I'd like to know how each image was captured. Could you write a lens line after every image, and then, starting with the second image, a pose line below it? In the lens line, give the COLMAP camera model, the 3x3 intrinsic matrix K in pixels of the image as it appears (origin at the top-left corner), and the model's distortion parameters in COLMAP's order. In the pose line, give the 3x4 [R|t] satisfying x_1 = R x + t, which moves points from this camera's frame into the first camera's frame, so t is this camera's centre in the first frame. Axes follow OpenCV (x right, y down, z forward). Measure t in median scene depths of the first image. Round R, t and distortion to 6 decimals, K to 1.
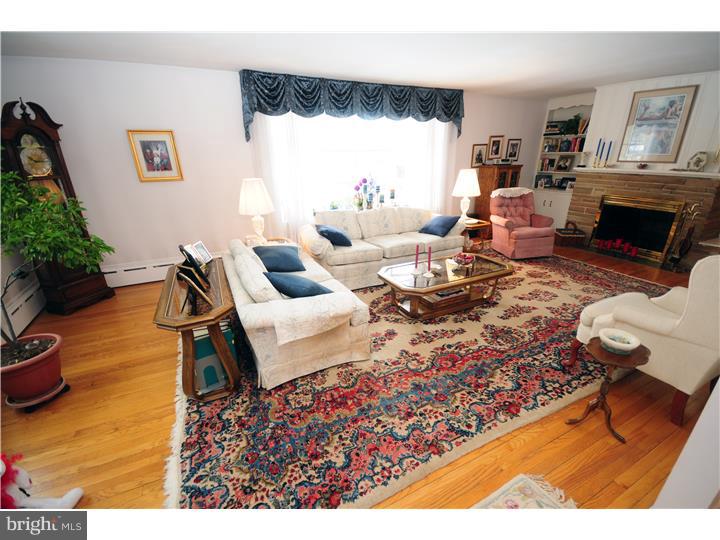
lens RADIAL K [[319.3, 0, 361.4], [0, 319.3, 272.1], [0, 0, 1]] dist [0.000738, -0.003147]
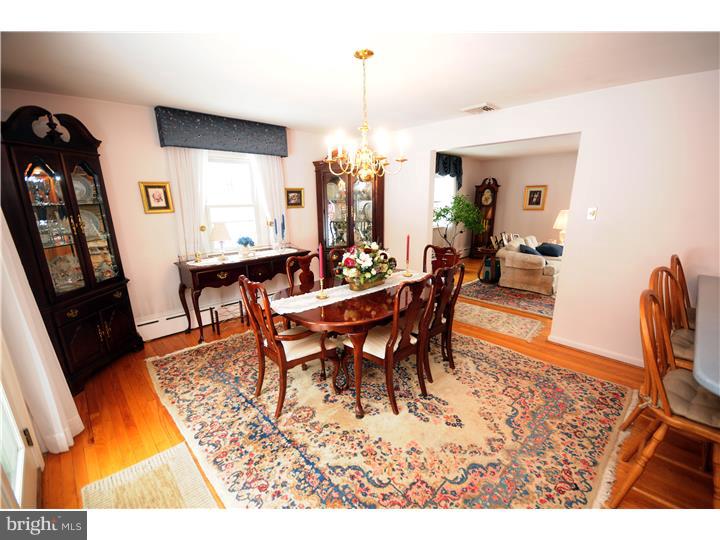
lens RADIAL K [[319.3, 0, 362.8], [0, 319.3, 277.0], [0, 0, 1]] dist [0.000738, -0.003147]
pose [[0.288201, 0.238741, -0.927331, 1.010996], [-0.331390, 0.933447, 0.137324, 0.181118], [0.898399, 0.267731, 0.348137, -0.524046]]
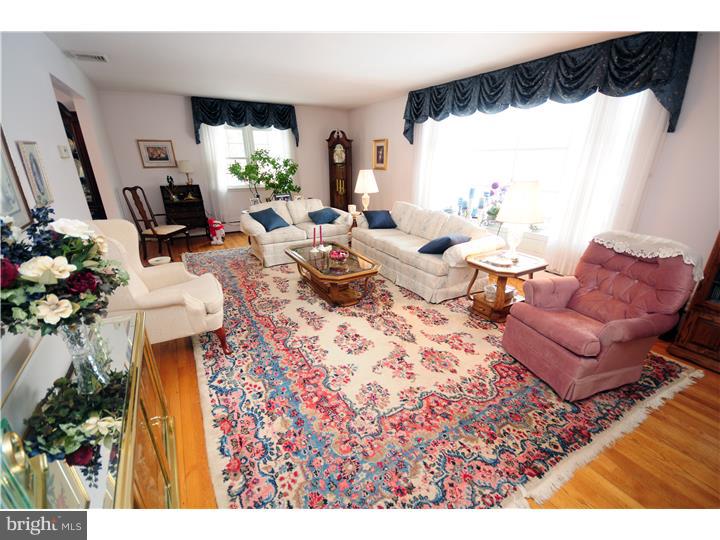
lens RADIAL K [[319.3, 0, 364.8], [0, 319.3, 277.3], [0, 0, 1]] dist [0.000738, -0.003147]
pose [[0.068869, 0.361477, -0.929834, 1.154381], [-0.352834, 0.880633, 0.316217, -0.294508], [0.933148, 0.306300, 0.188189, 0.800966]]
